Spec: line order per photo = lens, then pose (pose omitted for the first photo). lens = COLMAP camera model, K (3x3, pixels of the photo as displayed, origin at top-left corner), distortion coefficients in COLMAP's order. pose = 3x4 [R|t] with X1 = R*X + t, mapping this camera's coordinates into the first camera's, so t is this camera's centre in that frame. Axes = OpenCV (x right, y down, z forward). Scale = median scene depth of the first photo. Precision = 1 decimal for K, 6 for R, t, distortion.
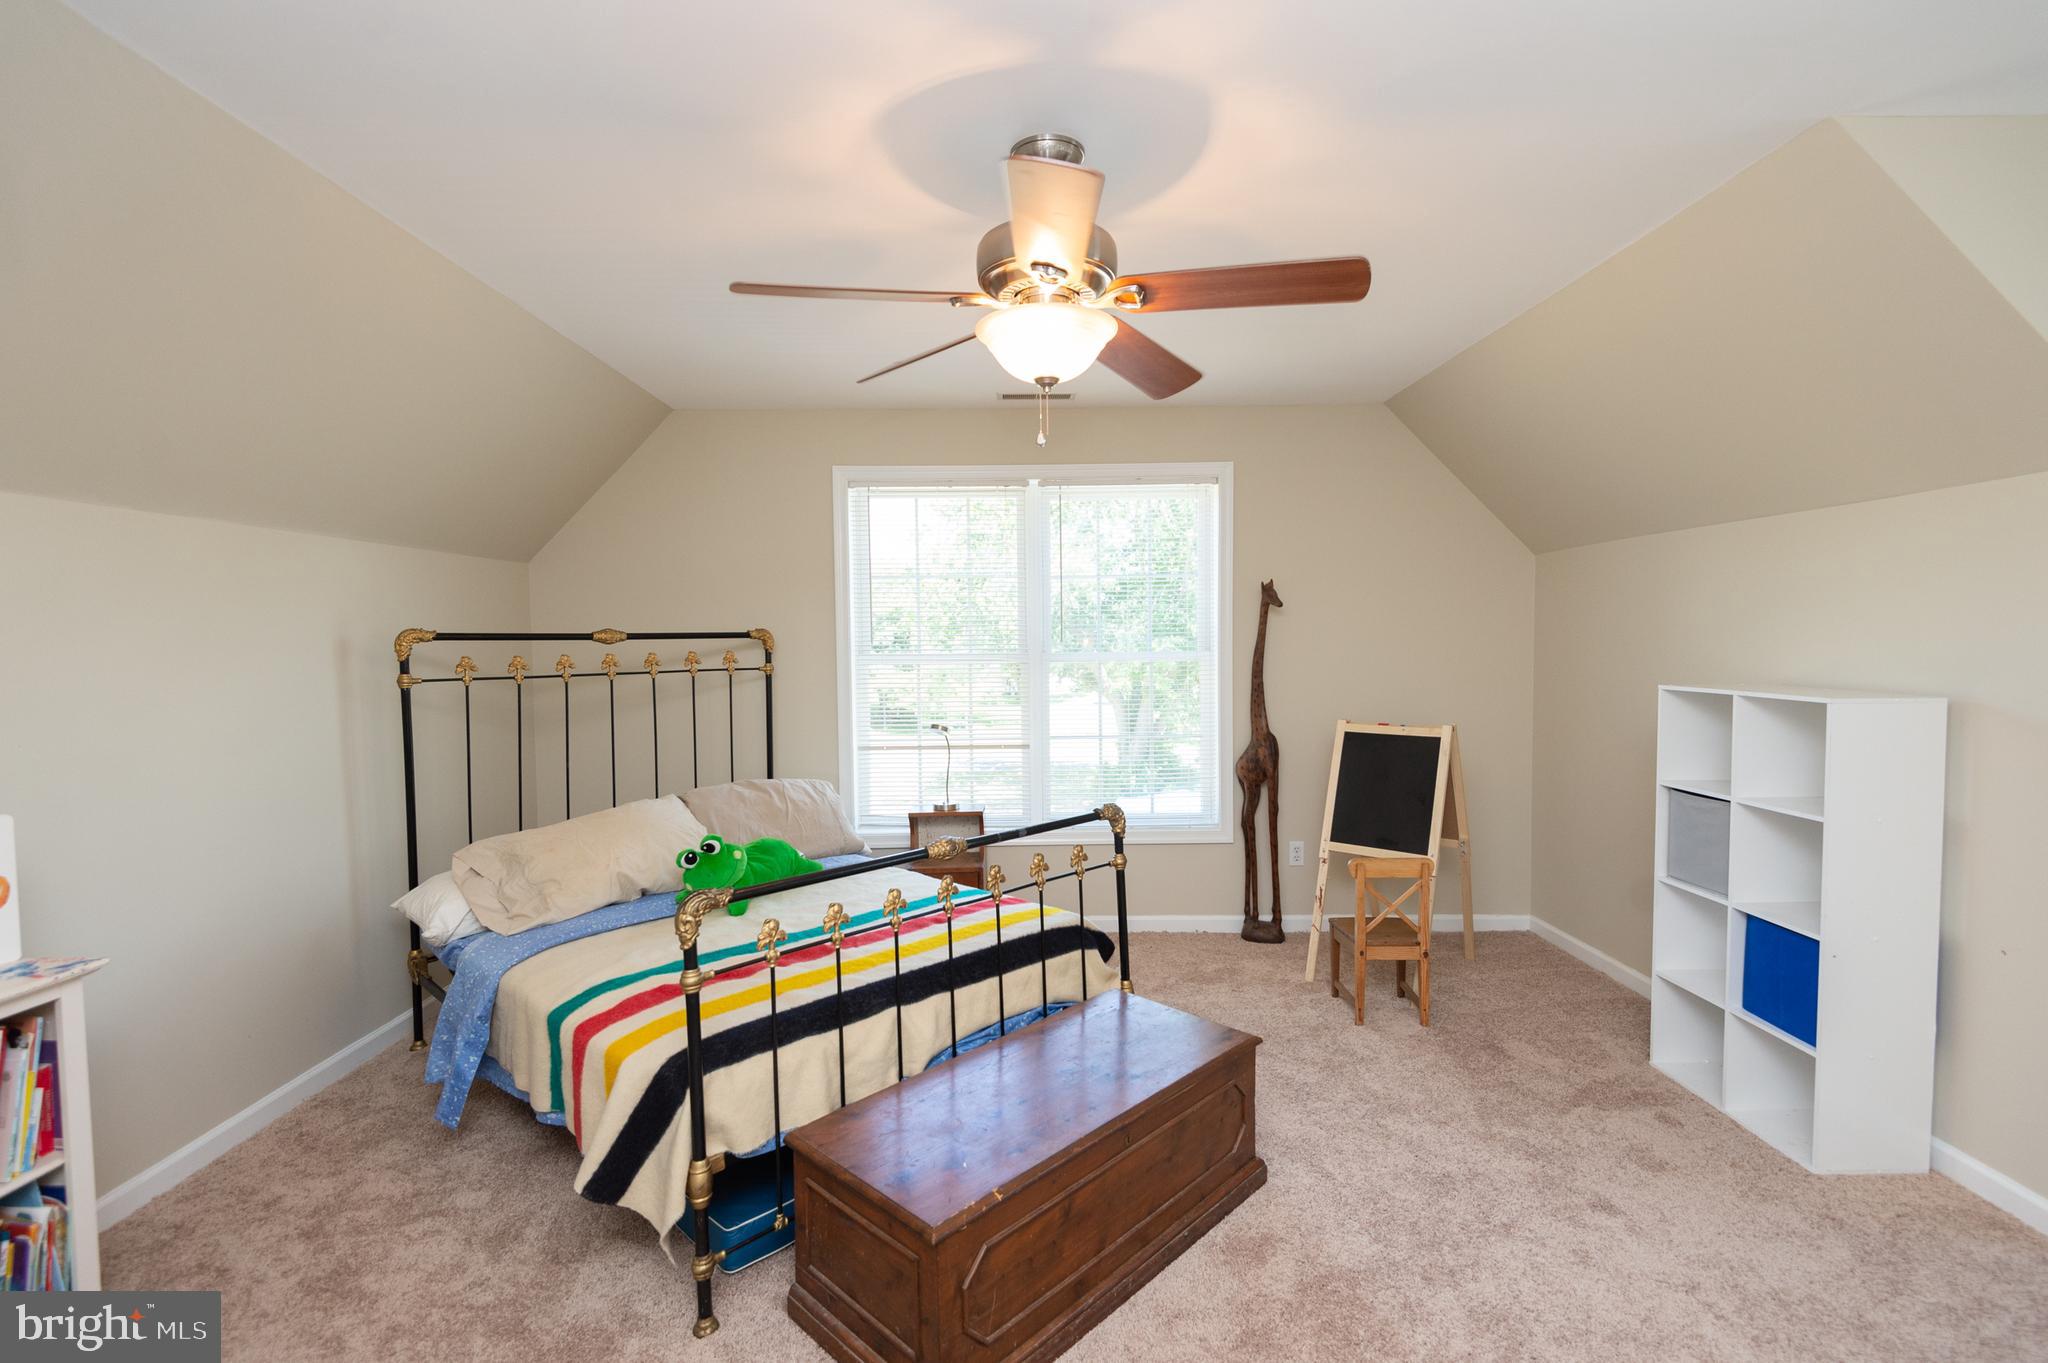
lens RADIAL K [[936.0, 0, 1036.0], [0, 936.0, 683.7], [0, 0, 1]] dist [0.026274, -0.009841]
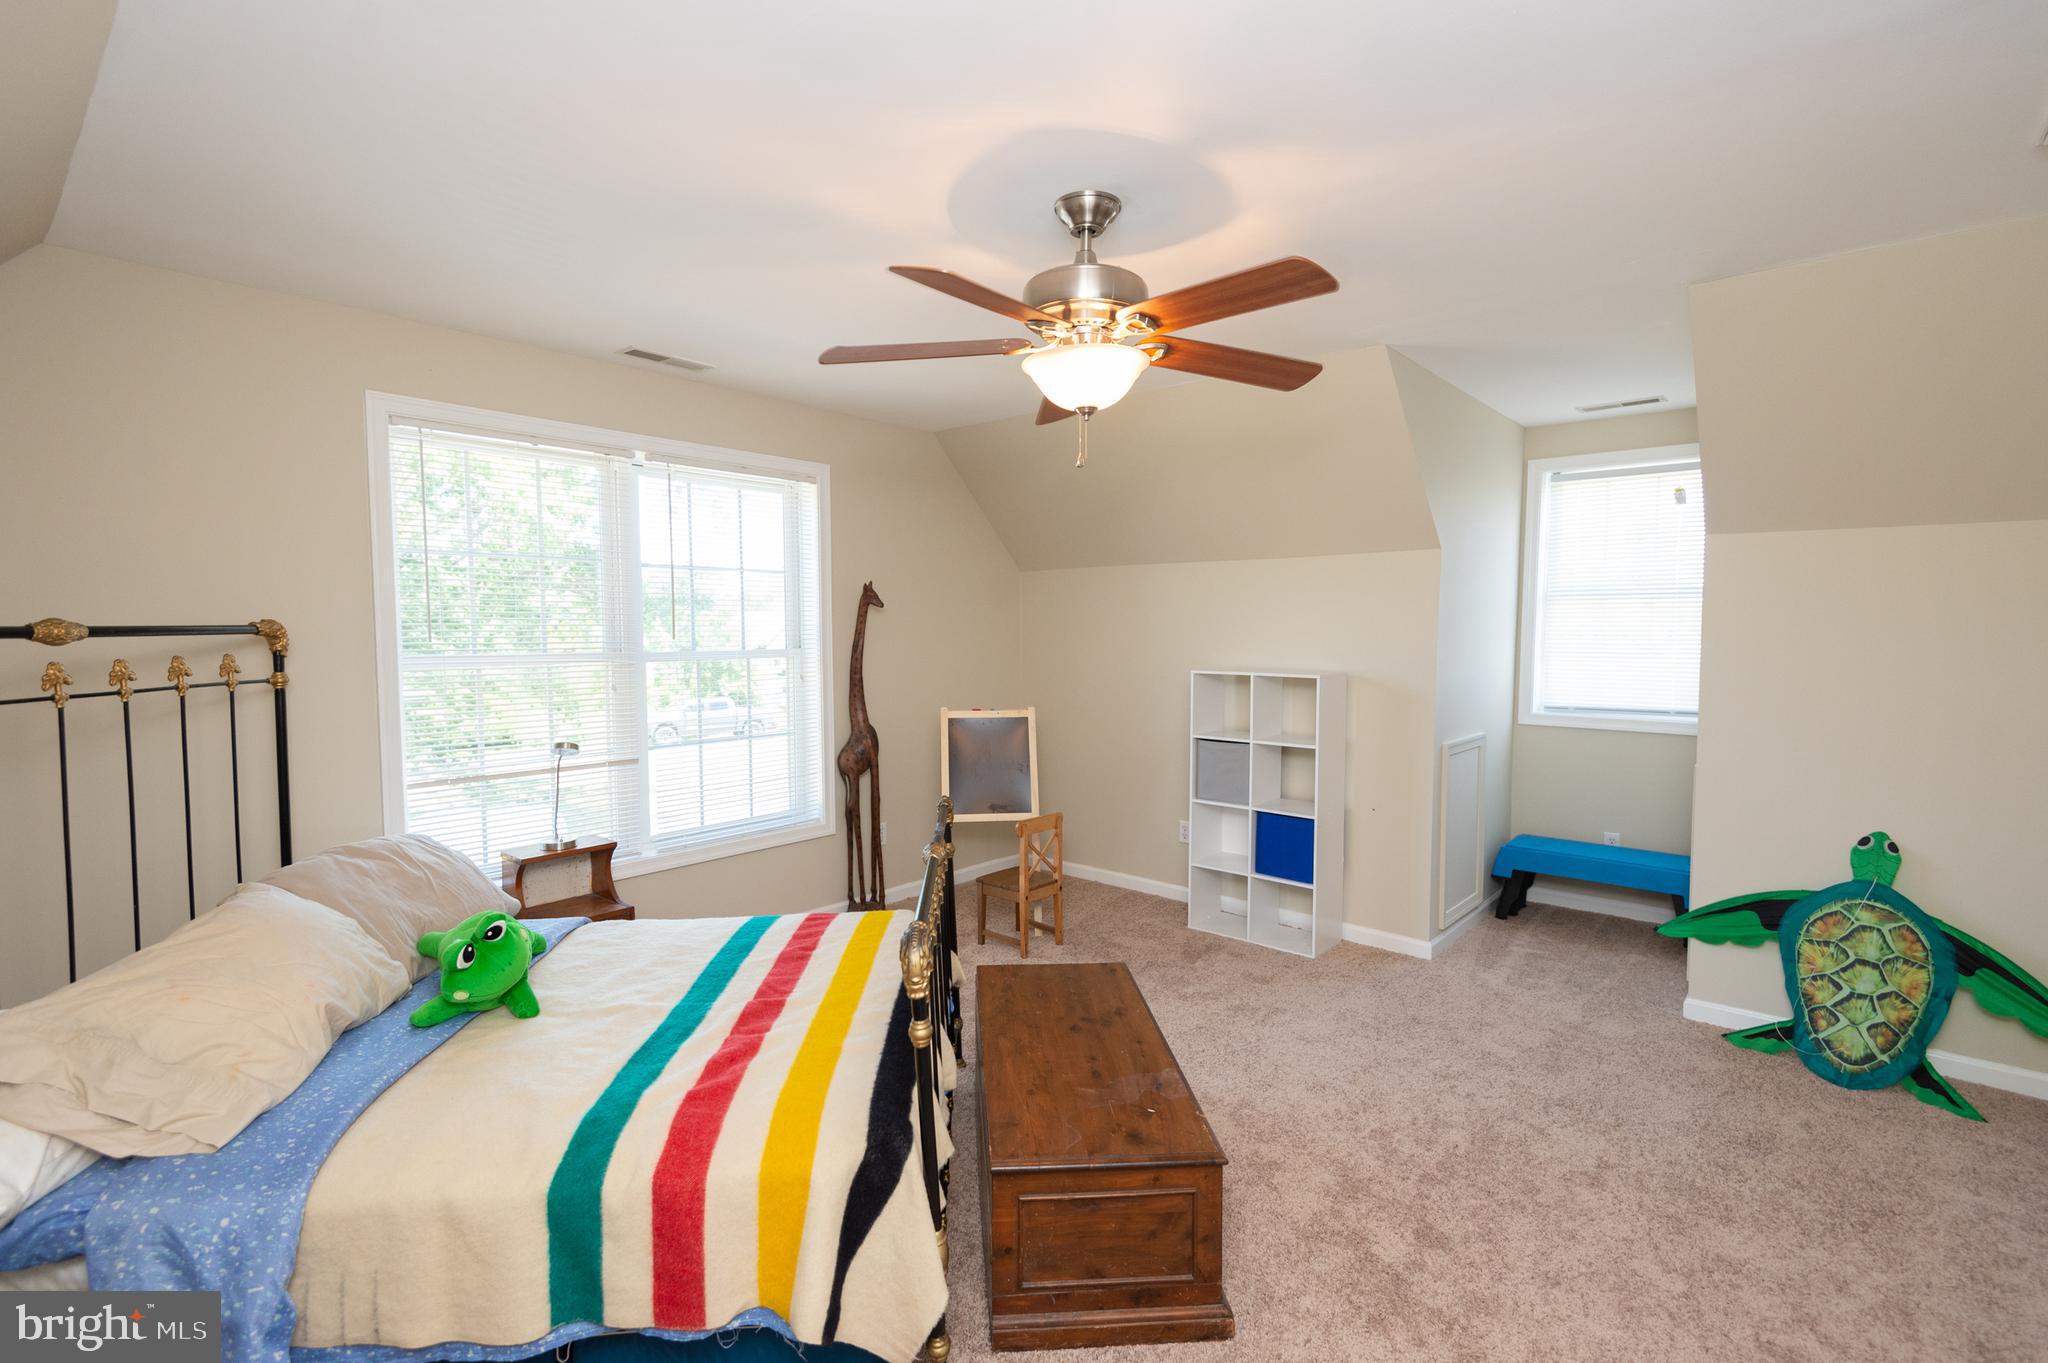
lens RADIAL K [[936.0, 0, 1041.2], [0, 936.0, 680.6], [0, 0, 1]] dist [0.026274, -0.009841]
pose [[0.656972, -0.033355, 0.753177, -0.443377], [0.029520, 0.999393, 0.018510, -0.012434], [-0.753337, 0.010073, 0.657557, 0.158597]]
